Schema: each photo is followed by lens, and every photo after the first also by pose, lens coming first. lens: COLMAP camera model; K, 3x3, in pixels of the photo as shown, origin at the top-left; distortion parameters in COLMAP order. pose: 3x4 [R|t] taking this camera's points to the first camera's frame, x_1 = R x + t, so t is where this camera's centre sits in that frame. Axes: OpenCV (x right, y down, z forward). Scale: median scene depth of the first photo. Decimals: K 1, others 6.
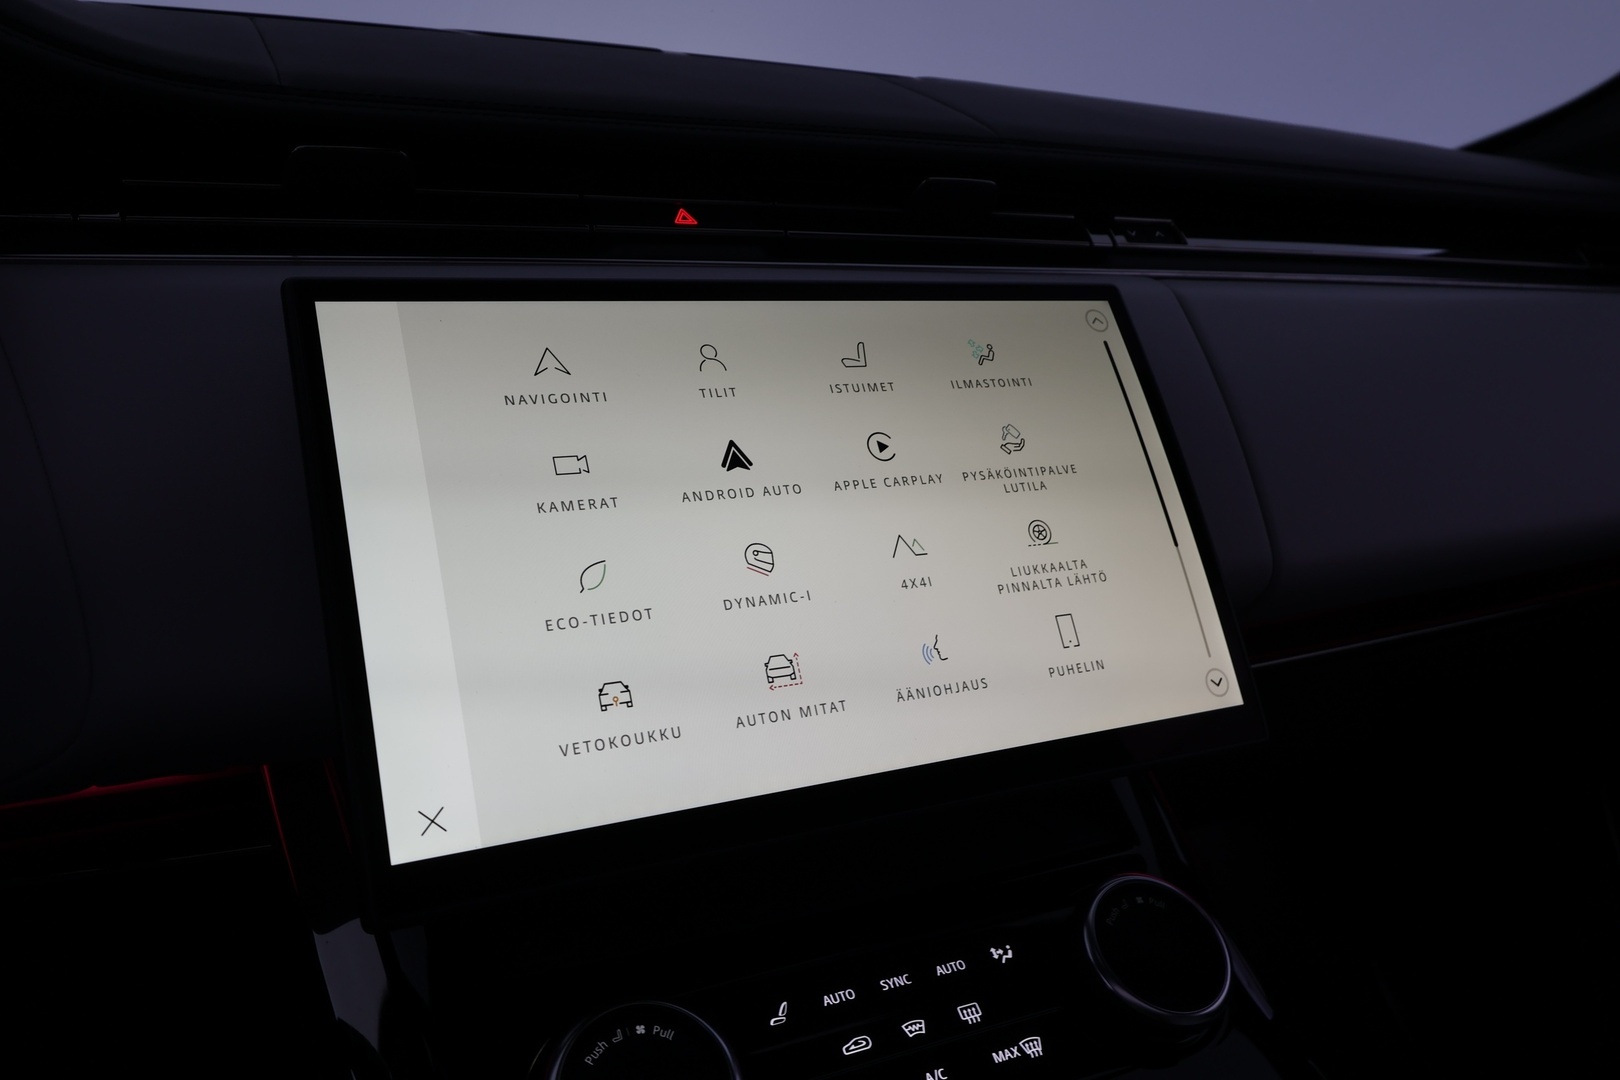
lens RADIAL K [[1267.2, 0, 817.7], [0, 1267.2, 534.2], [0, 0, 1]] dist [0.000752, 0.007751]
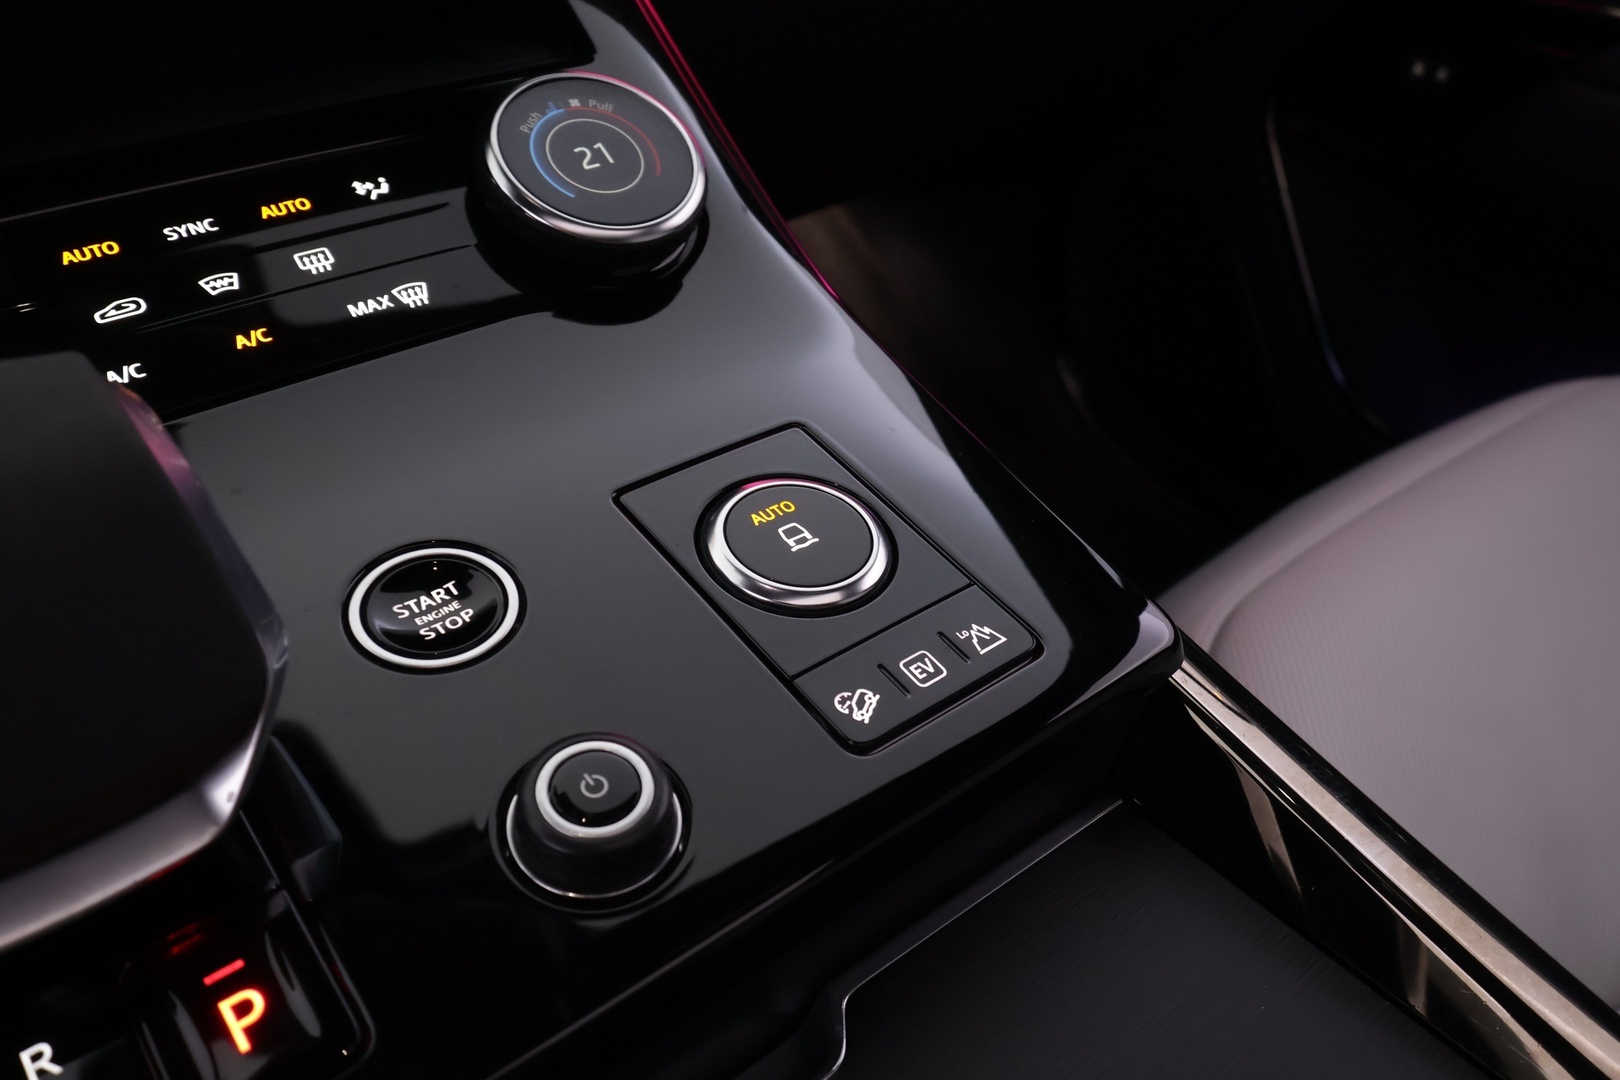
lens RADIAL K [[1267.2, 0, 815.9], [0, 1267.2, 537.3], [0, 0, 1]] dist [0.000752, 0.007751]
pose [[0.975312, -0.164150, 0.147721, 0.257797], [0.104221, 0.931896, 0.347430, 0.302299], [-0.194692, -0.323457, 0.925997, 0.248504]]
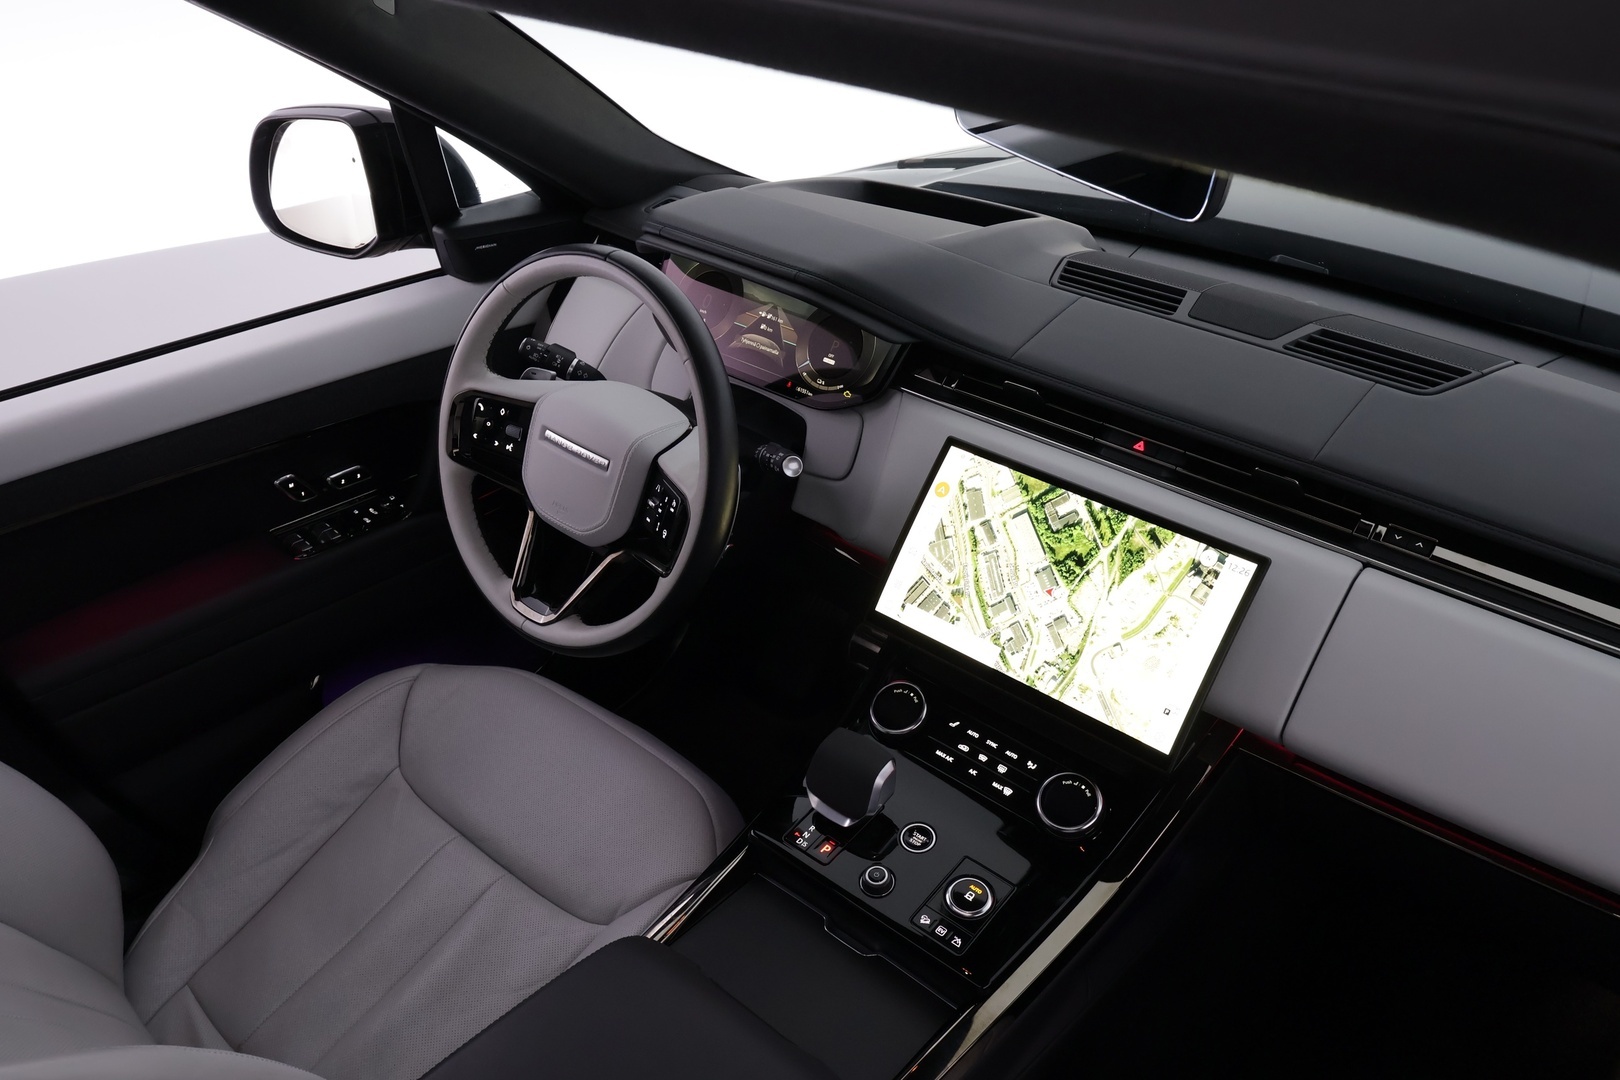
lens RADIAL K [[1267.8, 0, 811.3], [0, 1267.8, 536.2], [0, 0, 1]] dist [0.009056, -0.003816]
pose [[0.388100, 0.443094, -0.808113, 1.931419], [-0.275446, 0.892531, 0.357097, -0.926716], [0.879493, 0.084002, 0.468439, -0.682269]]
